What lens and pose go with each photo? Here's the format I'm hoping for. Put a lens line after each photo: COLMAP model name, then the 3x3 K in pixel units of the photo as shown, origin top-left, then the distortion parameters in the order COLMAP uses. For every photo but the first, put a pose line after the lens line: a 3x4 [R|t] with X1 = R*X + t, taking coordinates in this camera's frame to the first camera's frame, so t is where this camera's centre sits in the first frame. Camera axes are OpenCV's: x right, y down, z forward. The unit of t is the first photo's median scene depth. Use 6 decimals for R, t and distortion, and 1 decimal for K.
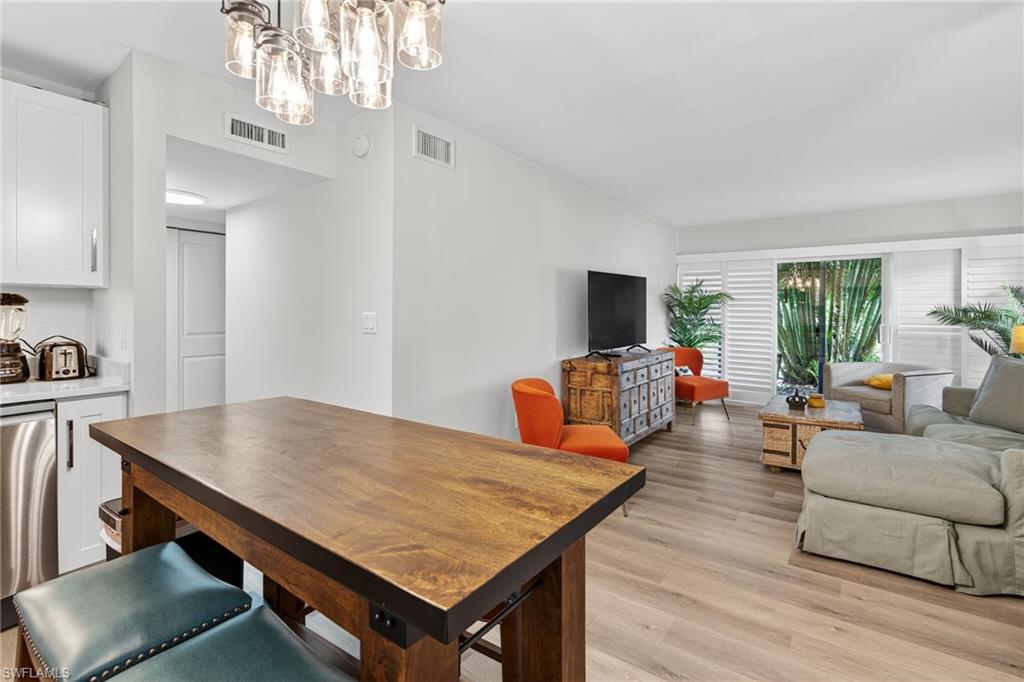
lens RADIAL K [[472.1, 0, 526.0], [0, 472.1, 312.8], [0, 0, 1]] dist [-0.000899, 0.002455]
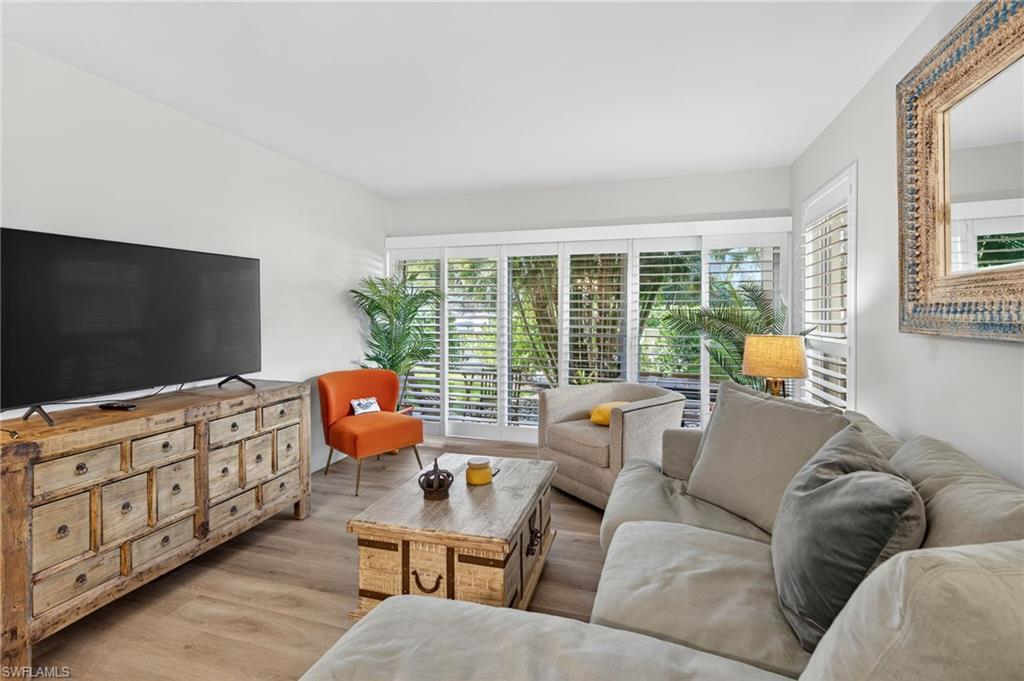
lens RADIAL K [[472.1, 0, 513.3], [0, 472.1, 310.2], [0, 0, 1]] dist [-0.000899, 0.002455]
pose [[0.947683, -0.000557, 0.319212, 0.447426], [0.004267, 0.999931, -0.010924, -0.005650], [-0.319184, 0.011715, 0.947620, 0.414695]]
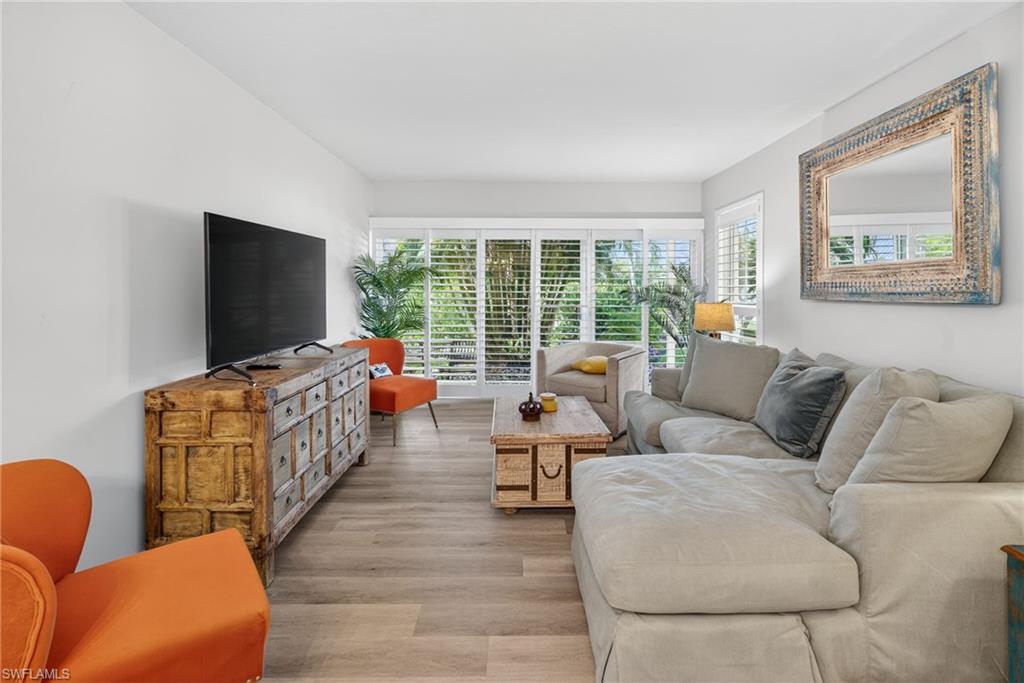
lens RADIAL K [[472.1, 0, 523.0], [0, 472.1, 287.9], [0, 0, 1]] dist [-0.000899, 0.002455]
pose [[0.808733, -0.000090, 0.588176, 0.106524], [0.003953, 0.999978, -0.005282, -0.003845], [-0.588162, 0.006597, 0.808716, 0.361906]]
